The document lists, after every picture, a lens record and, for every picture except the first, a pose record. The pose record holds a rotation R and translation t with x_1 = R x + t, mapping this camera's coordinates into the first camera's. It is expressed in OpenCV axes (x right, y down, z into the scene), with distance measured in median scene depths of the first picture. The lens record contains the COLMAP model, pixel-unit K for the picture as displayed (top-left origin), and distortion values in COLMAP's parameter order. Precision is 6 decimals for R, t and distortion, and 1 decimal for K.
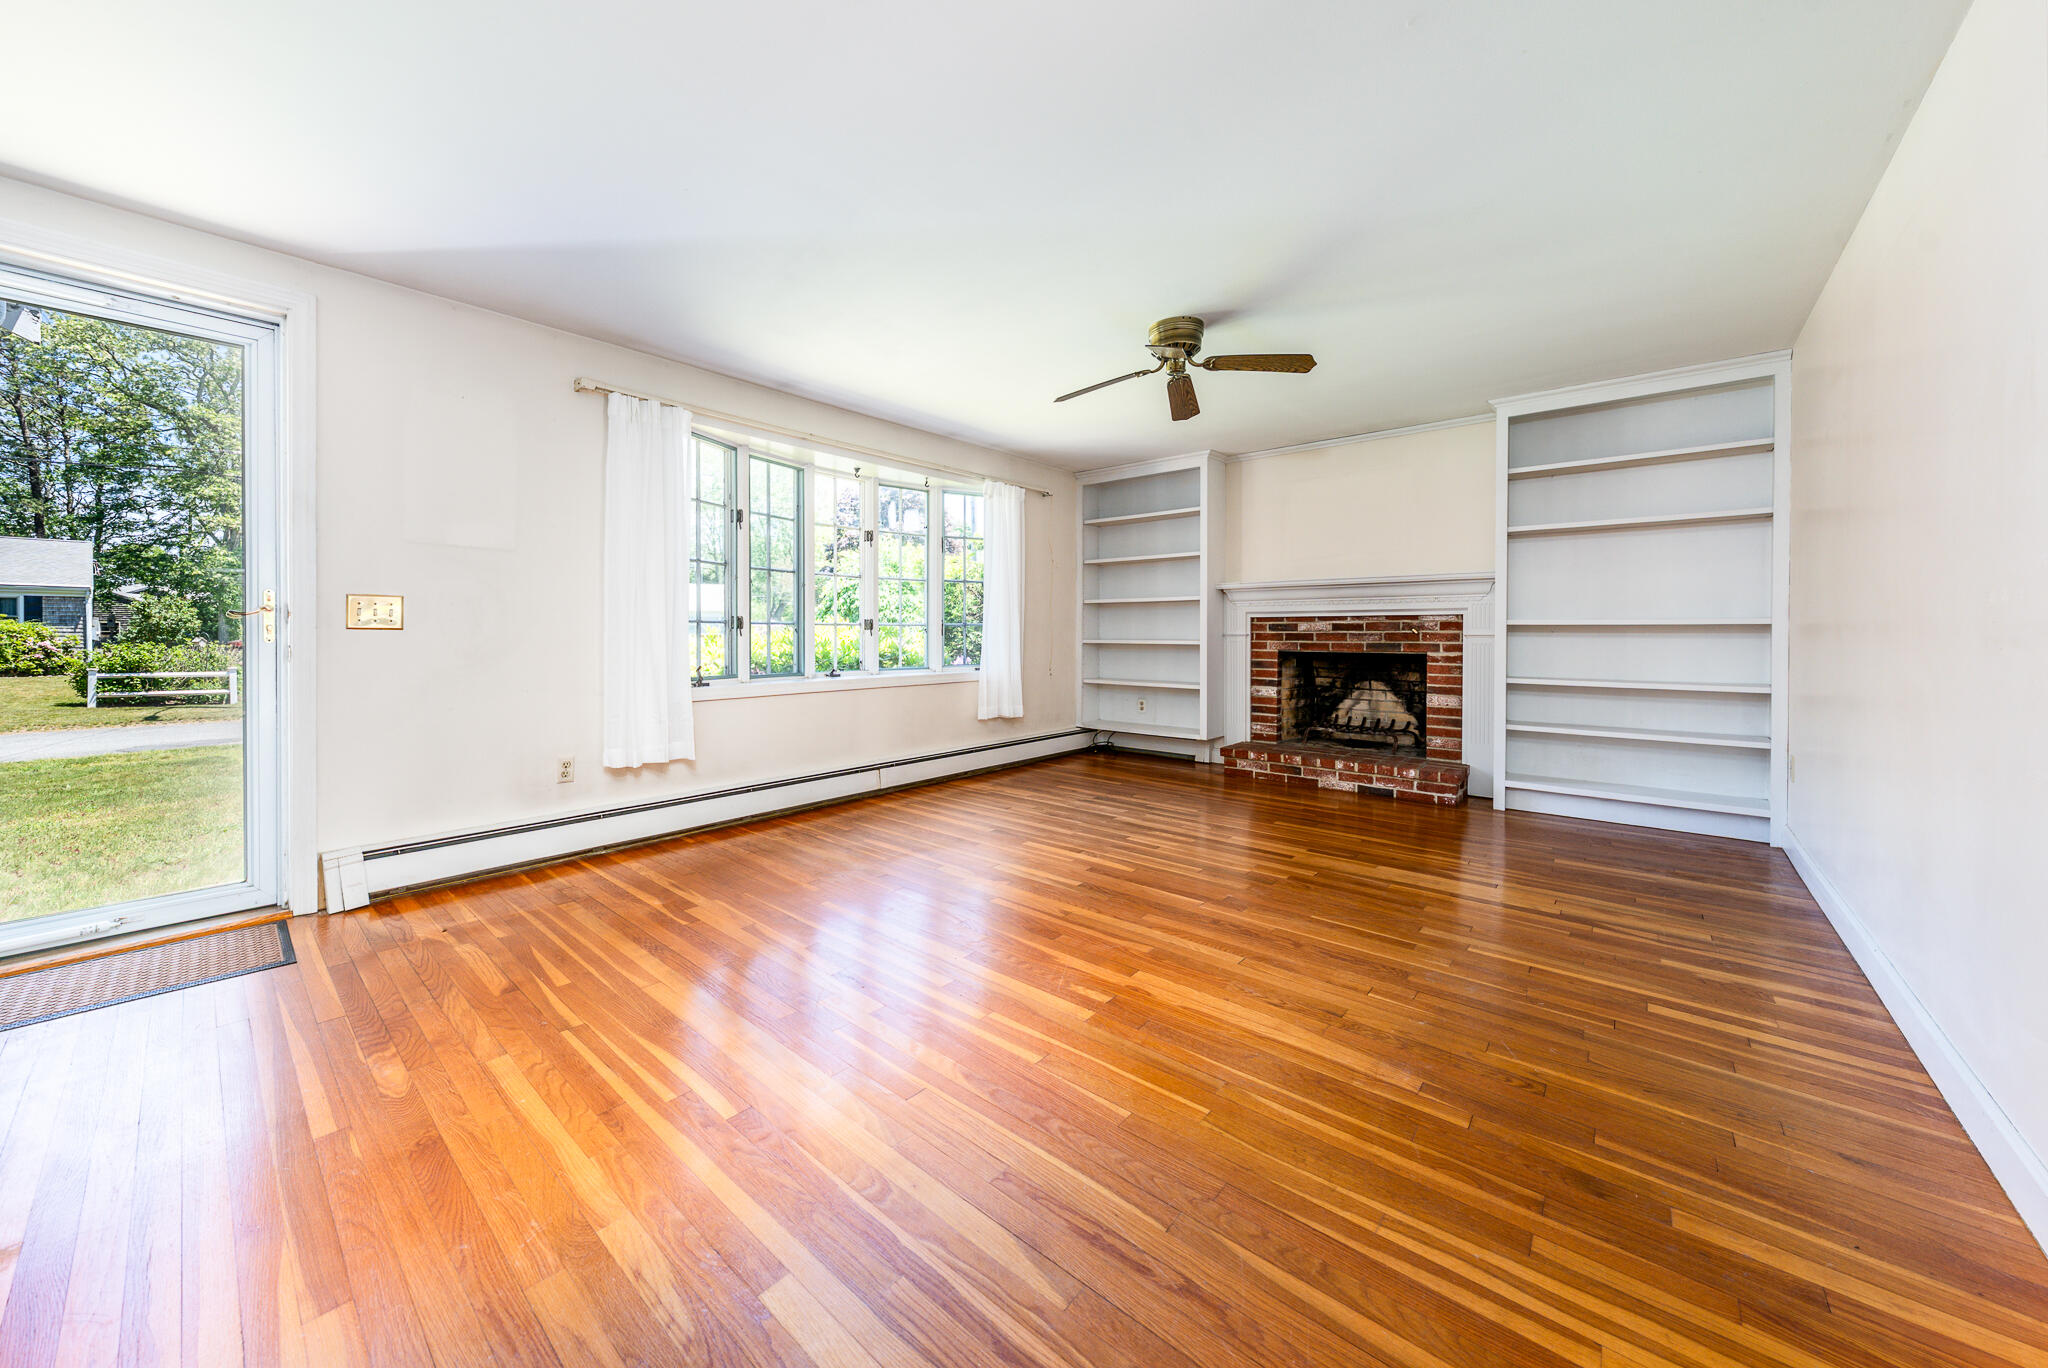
lens RADIAL K [[726.7, 0, 979.7], [0, 726.7, 674.3], [0, 0, 1]] dist [-0.000316, 0.000034]
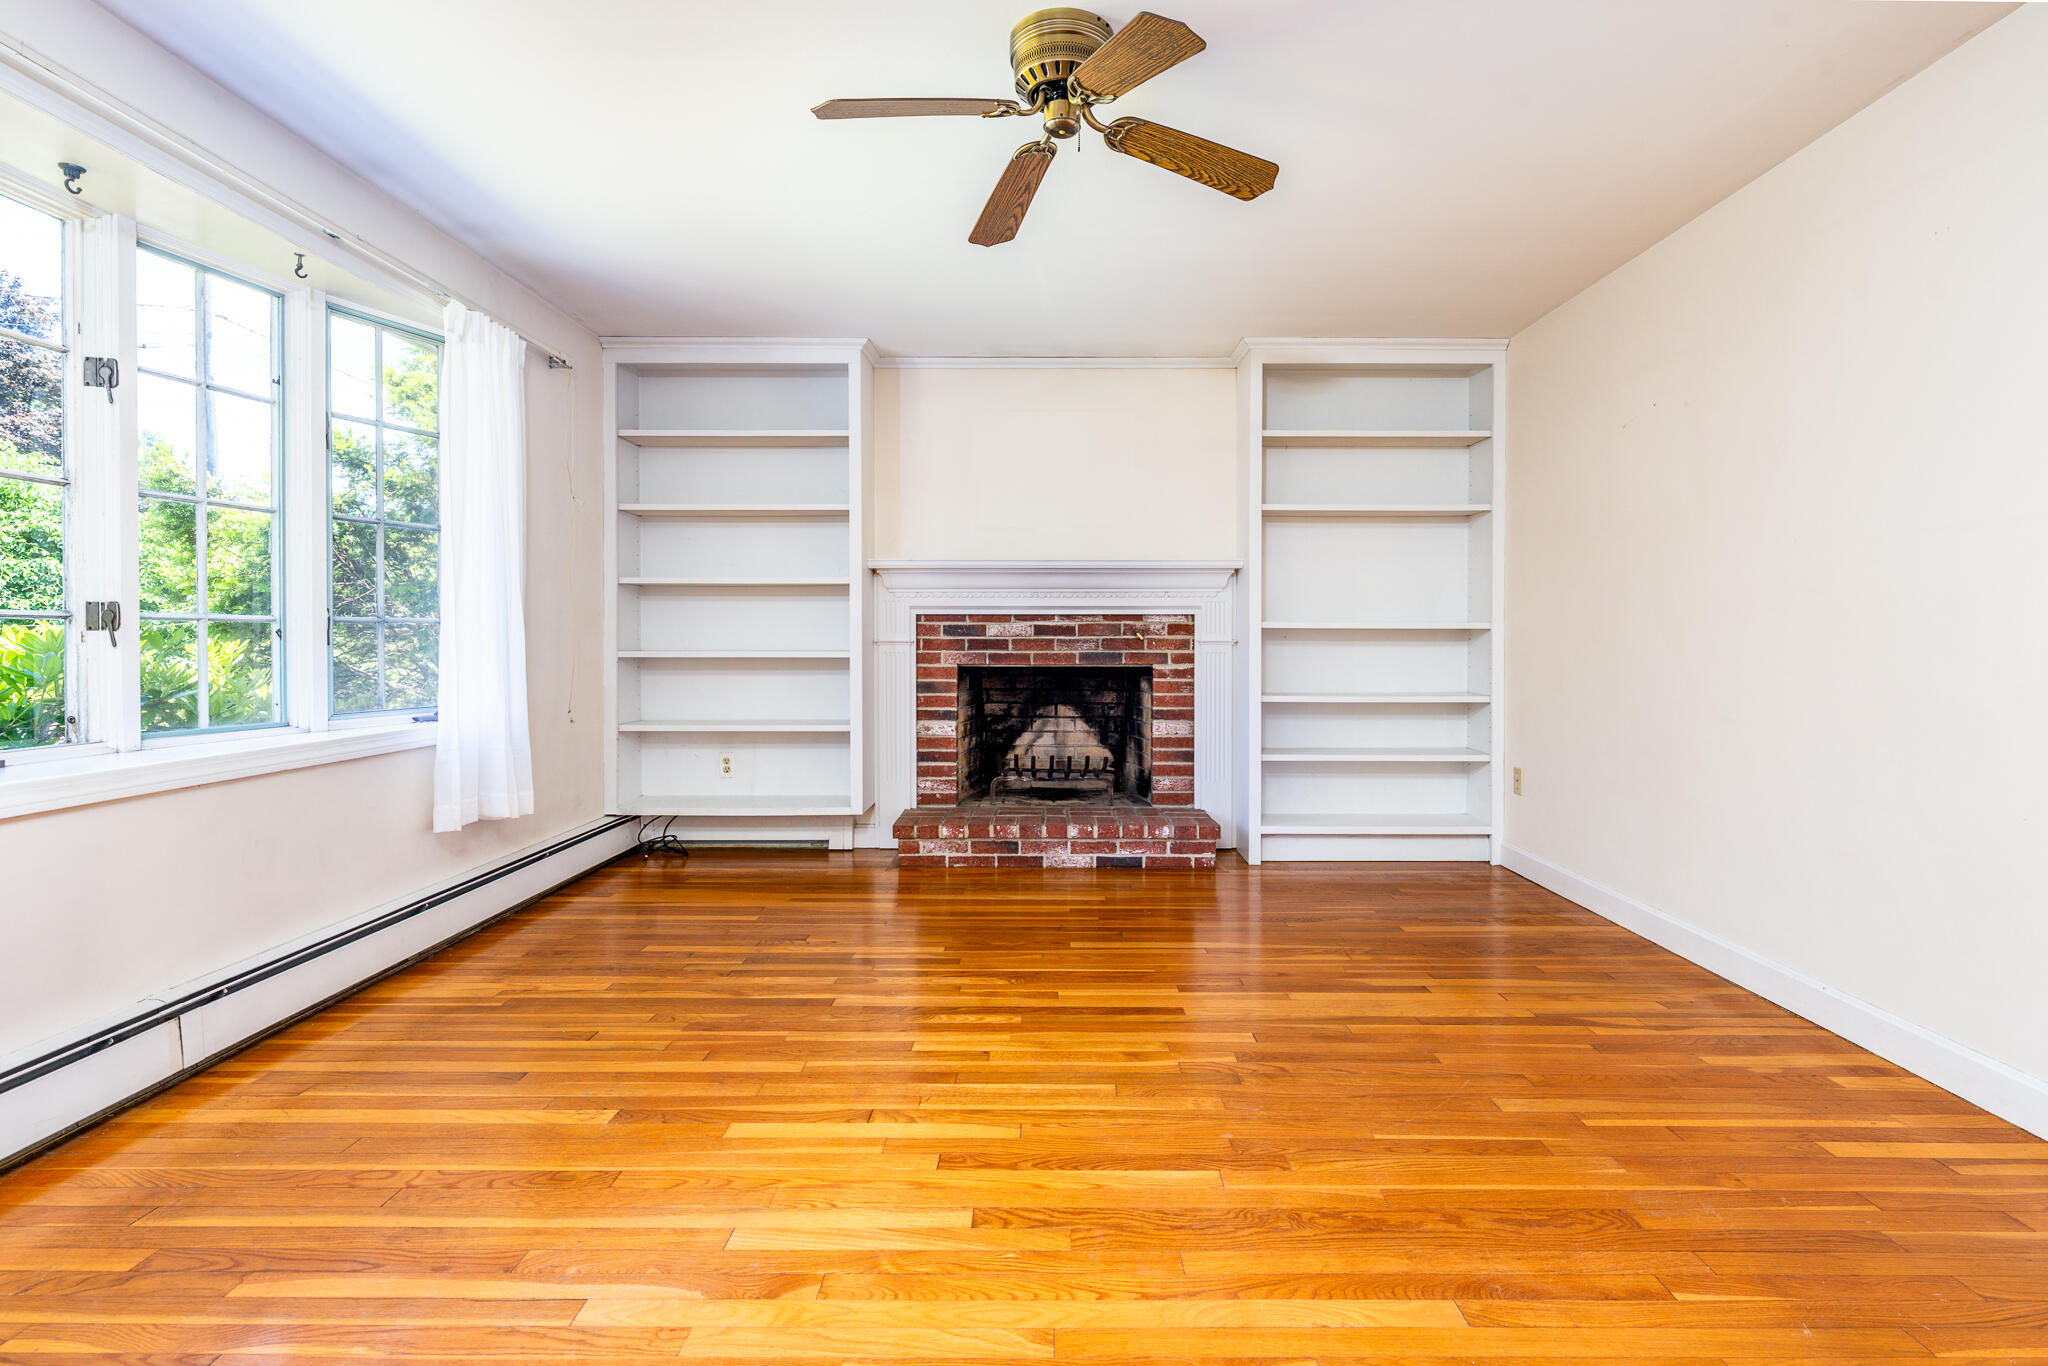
lens RADIAL K [[996.3, 0, 1104.6], [0, 996.3, 668.1], [0, 0, 1]] dist [0.002217, -0.000456]
pose [[0.742879, -0.020118, 0.669123, -0.108693], [0.038513, 0.999177, -0.012716, -0.015877], [-0.668317, 0.035216, 0.743043, 0.277687]]
